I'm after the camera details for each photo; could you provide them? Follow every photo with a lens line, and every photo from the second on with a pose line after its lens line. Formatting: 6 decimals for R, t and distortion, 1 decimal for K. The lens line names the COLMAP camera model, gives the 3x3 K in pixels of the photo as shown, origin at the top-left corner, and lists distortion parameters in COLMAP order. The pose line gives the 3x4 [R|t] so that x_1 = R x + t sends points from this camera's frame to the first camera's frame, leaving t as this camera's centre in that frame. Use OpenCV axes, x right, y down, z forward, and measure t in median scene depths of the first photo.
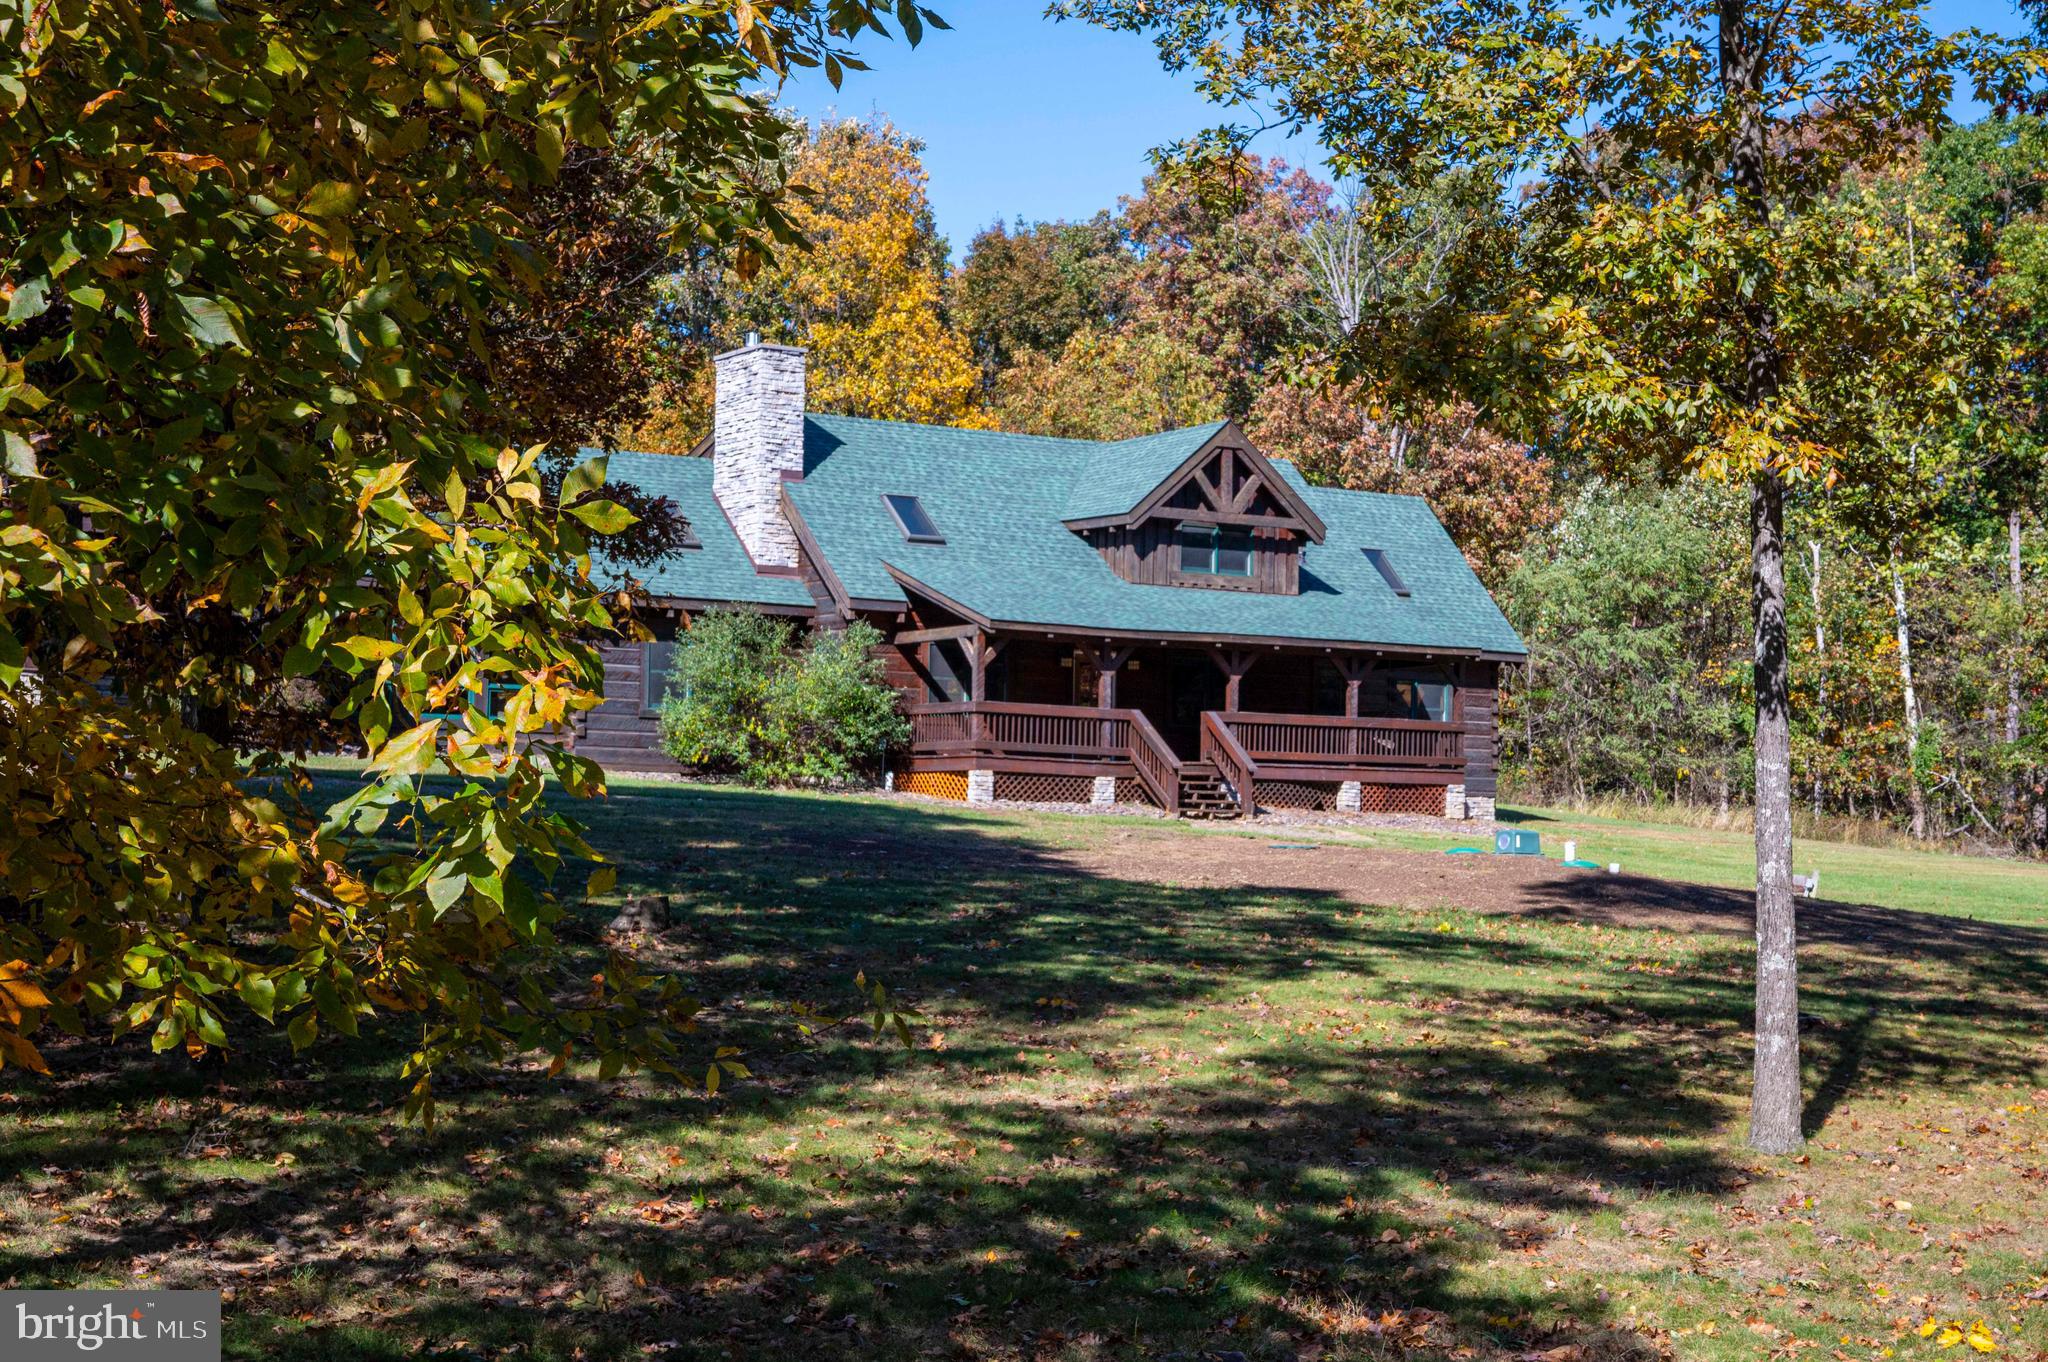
lens RADIAL K [[3071.9, 0, 1044.1], [0, 3071.9, 687.8], [0, 0, 1]] dist [0.202120, 0.000000]
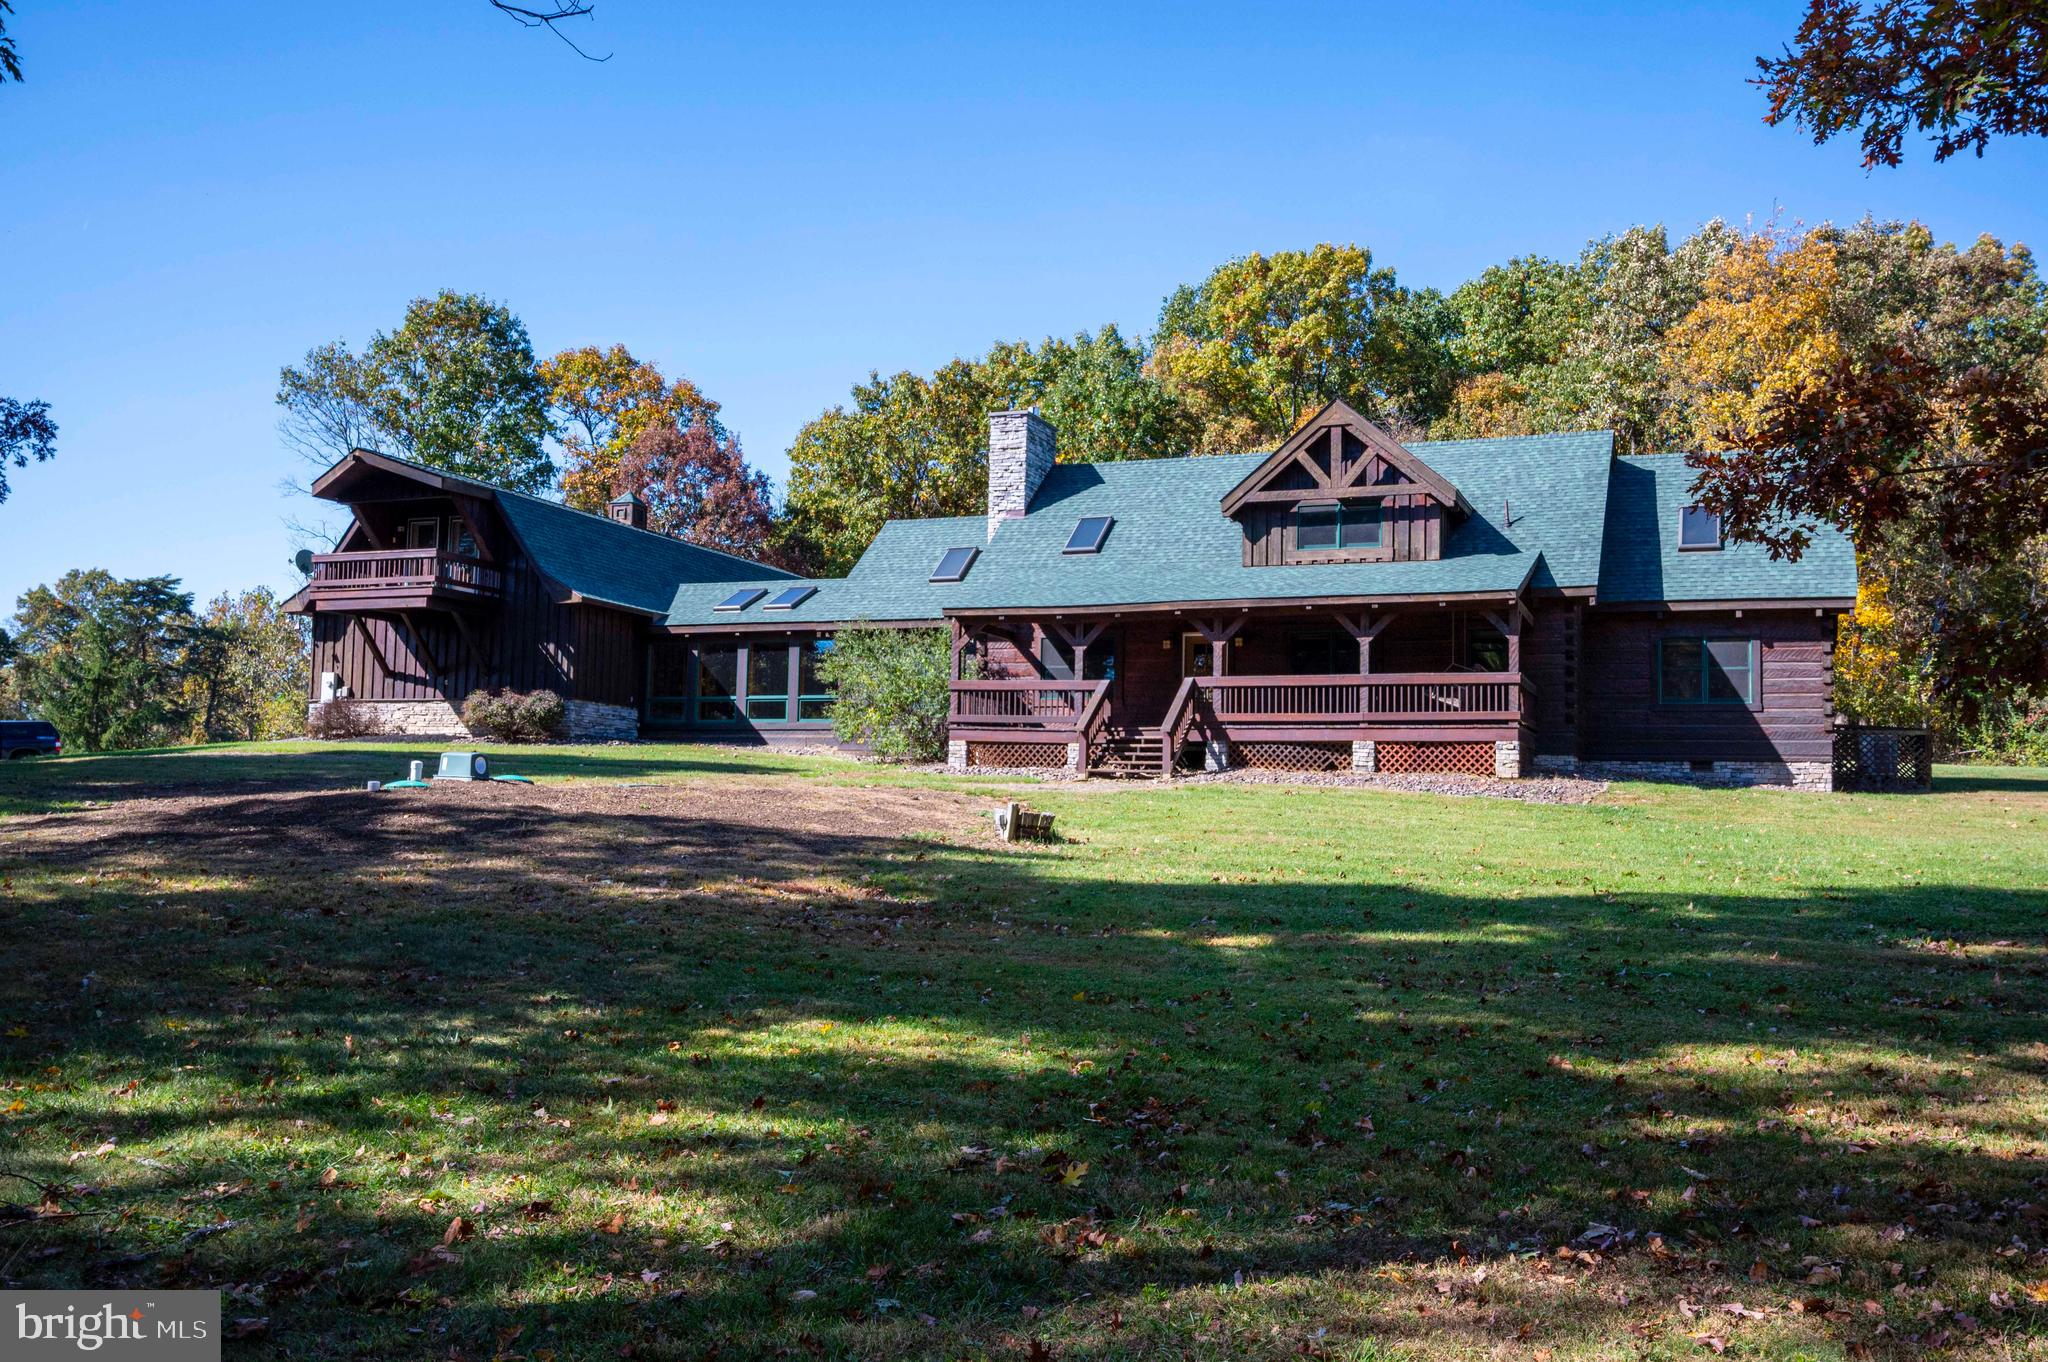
lens RADIAL K [[1779.2, 0, 1014.3], [0, 1779.2, 693.0], [0, 0, 1]] dist [0.014599, -0.012655]
pose [[0.568935, -0.067377, -0.819618, 0.489259], [0.025730, 0.997609, -0.064148, 0.047761], [0.821980, 0.015407, 0.569308, 0.581968]]
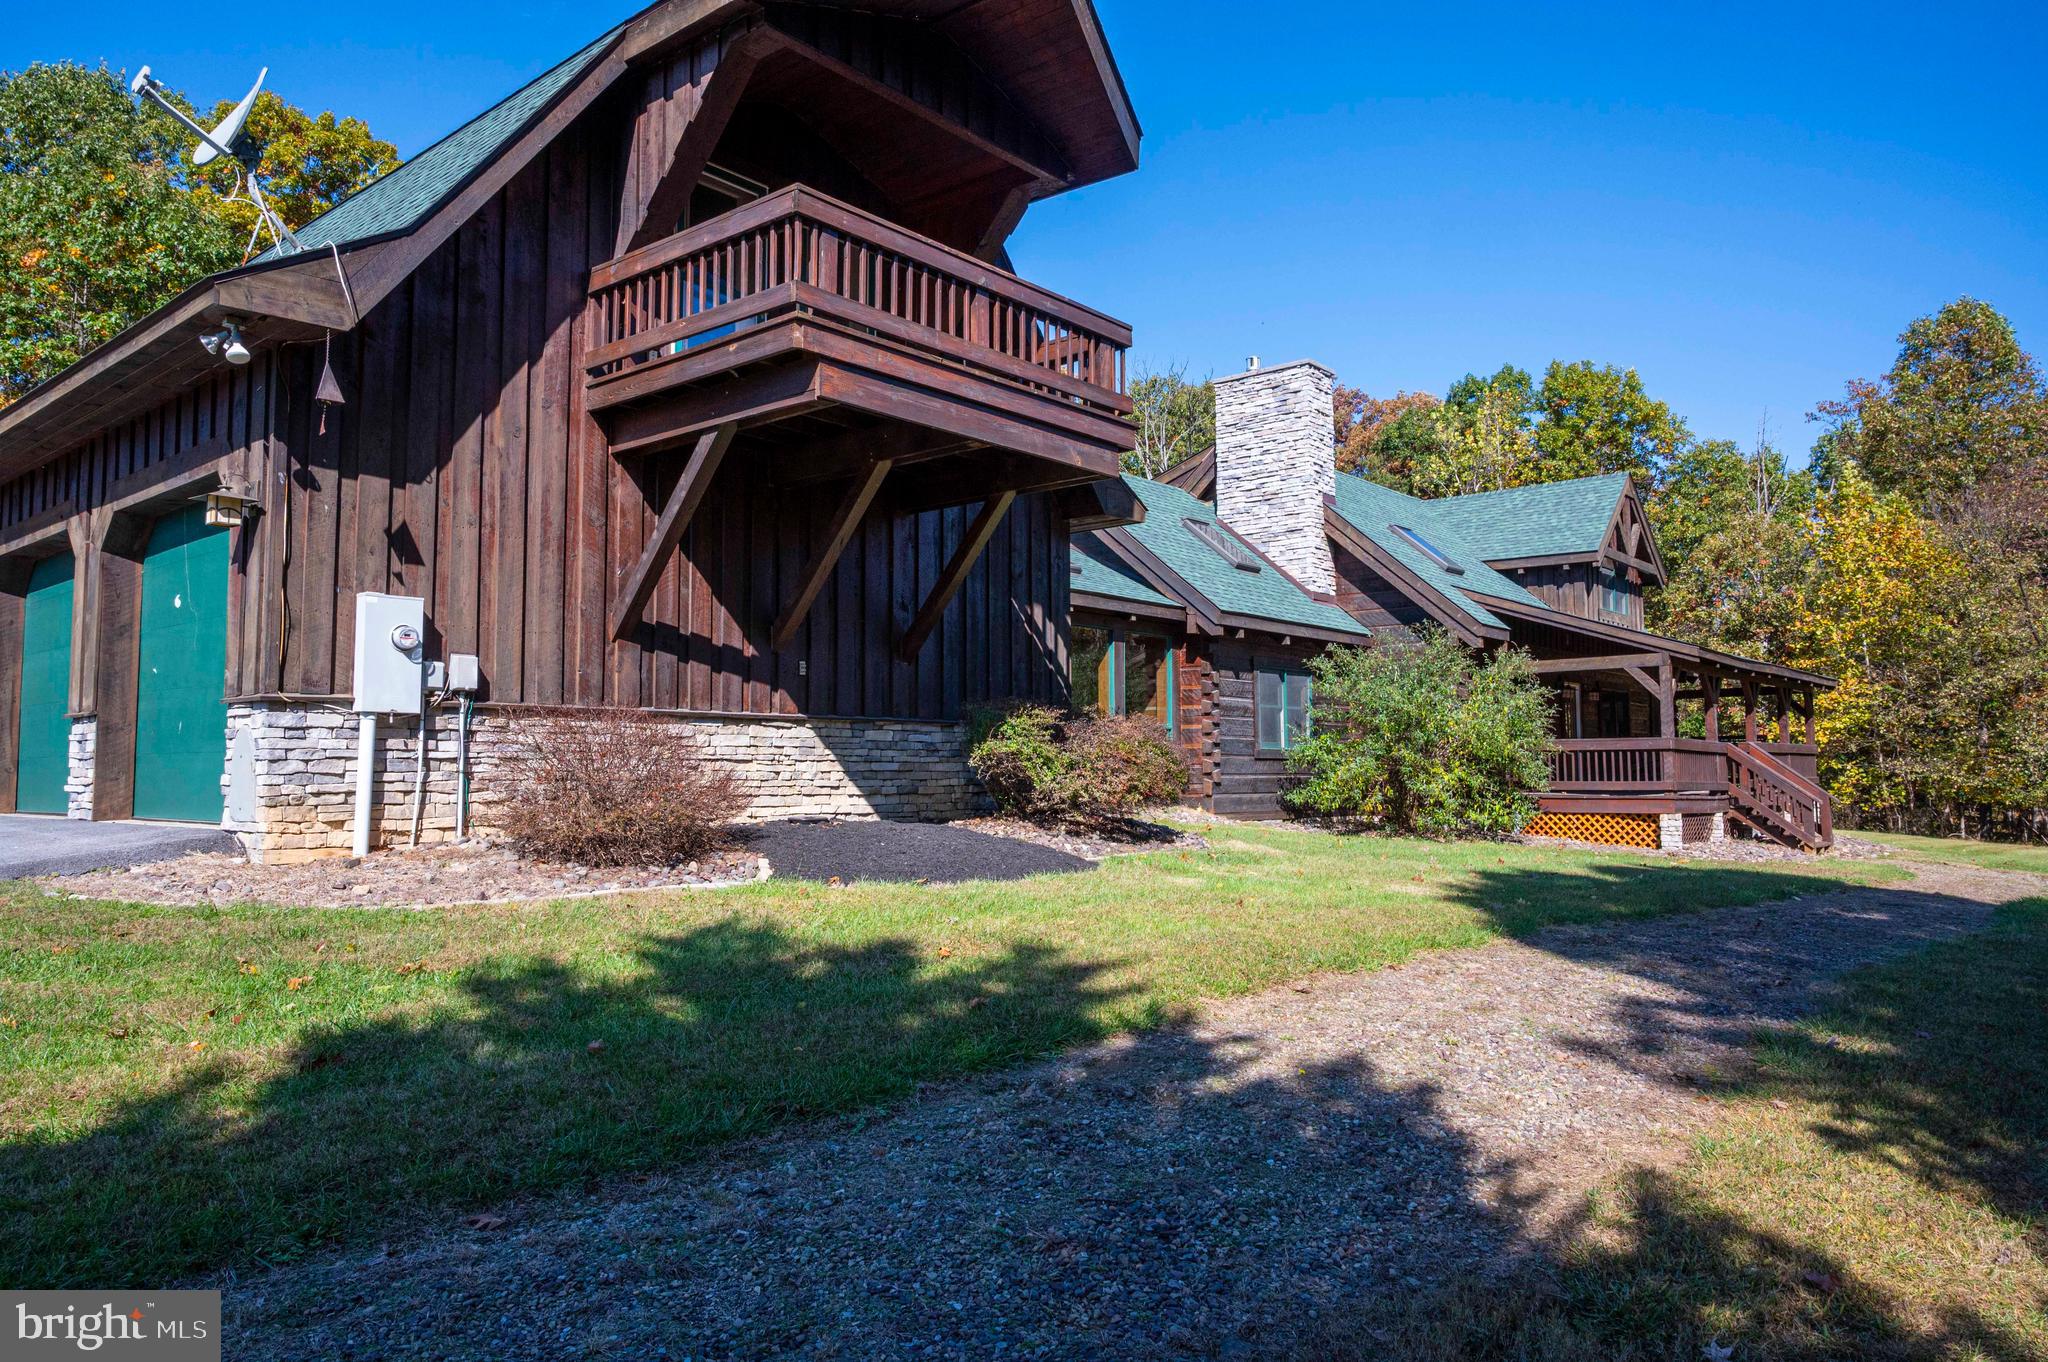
lens RADIAL K [[1361.9, 0, 1012.7], [0, 1361.9, 680.4], [0, 0, 1]] dist [-0.012709, 0.009663]
pose [[0.962061, -0.002361, 0.272824, -0.286809], [0.008261, 0.999756, -0.020478, -0.005079], [-0.272709, 0.021955, 0.961846, 0.610805]]
